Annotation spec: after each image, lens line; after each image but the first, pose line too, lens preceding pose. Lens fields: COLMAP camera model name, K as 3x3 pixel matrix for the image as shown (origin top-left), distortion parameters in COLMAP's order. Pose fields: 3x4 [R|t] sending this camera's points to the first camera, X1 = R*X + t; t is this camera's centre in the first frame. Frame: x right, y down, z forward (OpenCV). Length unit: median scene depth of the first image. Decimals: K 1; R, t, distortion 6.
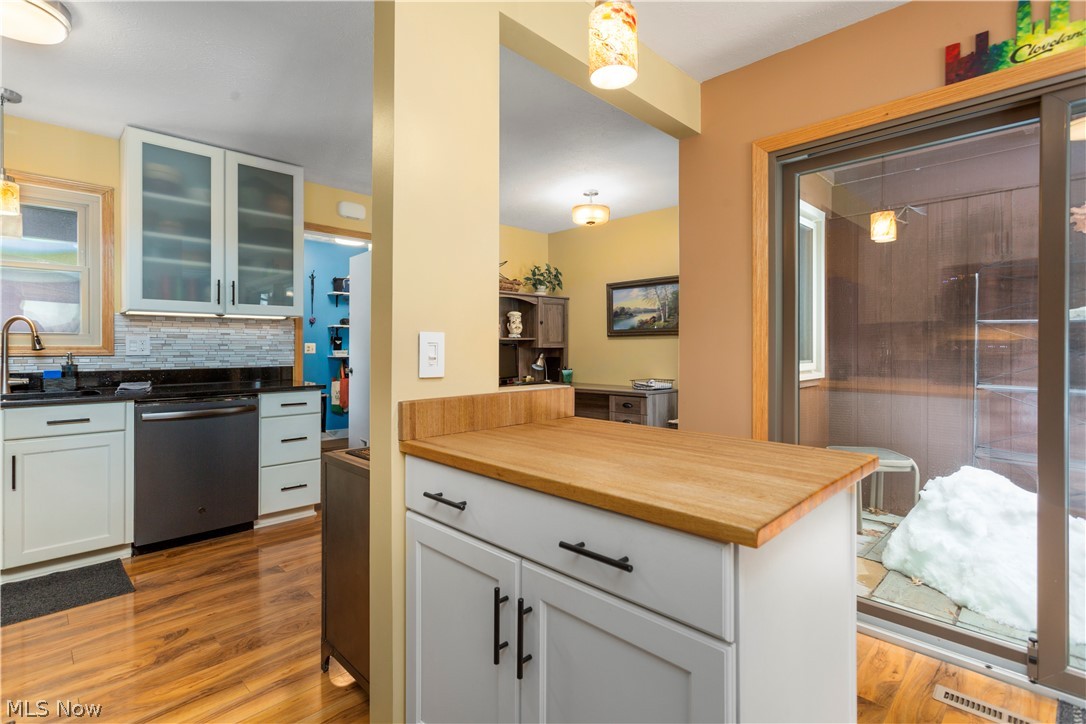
lens RADIAL K [[514.0, 0, 545.6], [0, 514.0, 347.8], [0, 0, 1]] dist [0.000511, 0.002519]
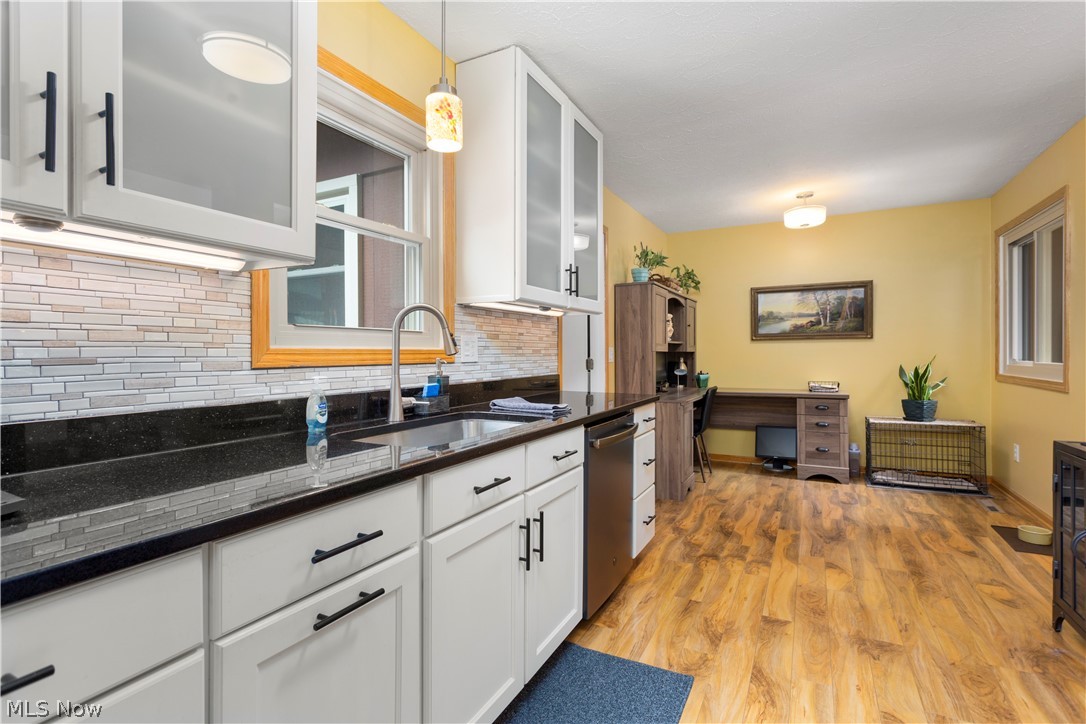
lens RADIAL K [[514.0, 0, 542.5], [0, 514.0, 357.3], [0, 0, 1]] dist [0.000511, 0.002519]
pose [[0.953589, -0.007098, 0.301028, -0.877009], [0.005451, 0.999965, 0.006309, 0.003715], [-0.301062, -0.004375, 0.953595, 0.259532]]
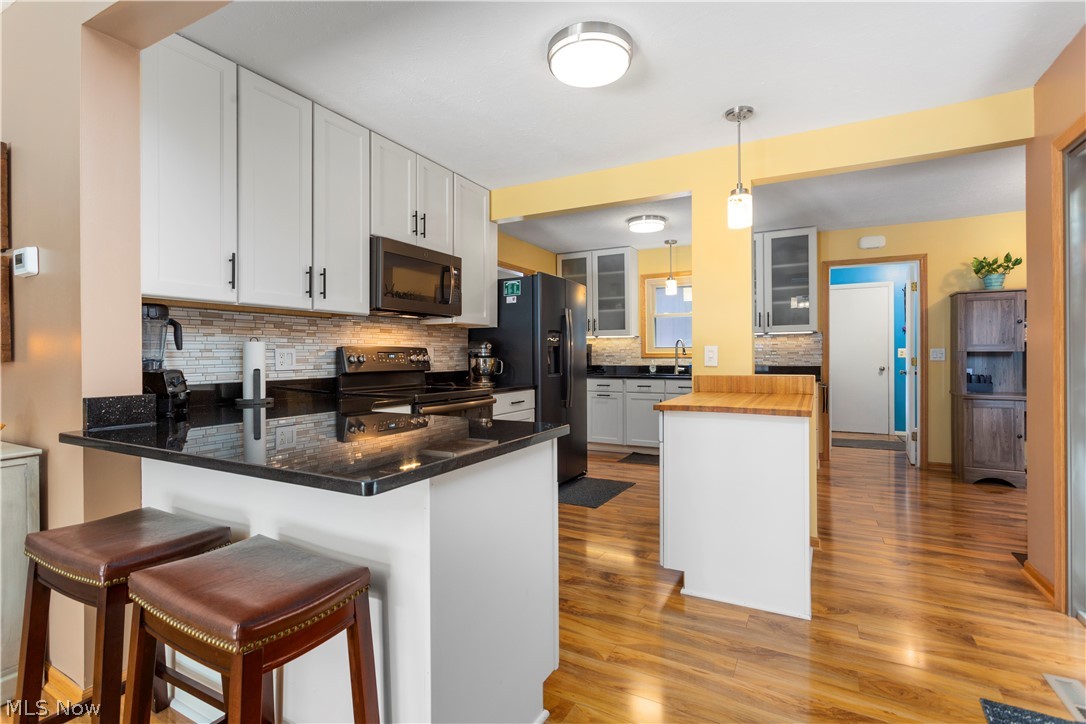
lens RADIAL K [[514.0, 0, 538.5], [0, 514.0, 359.7], [0, 0, 1]] dist [0.000511, 0.002519]
pose [[0.285726, 0.007601, -0.958281, 0.722862], [0.004645, 0.999946, 0.009316, 0.002196], [0.958300, -0.007113, 0.285675, -0.155475]]
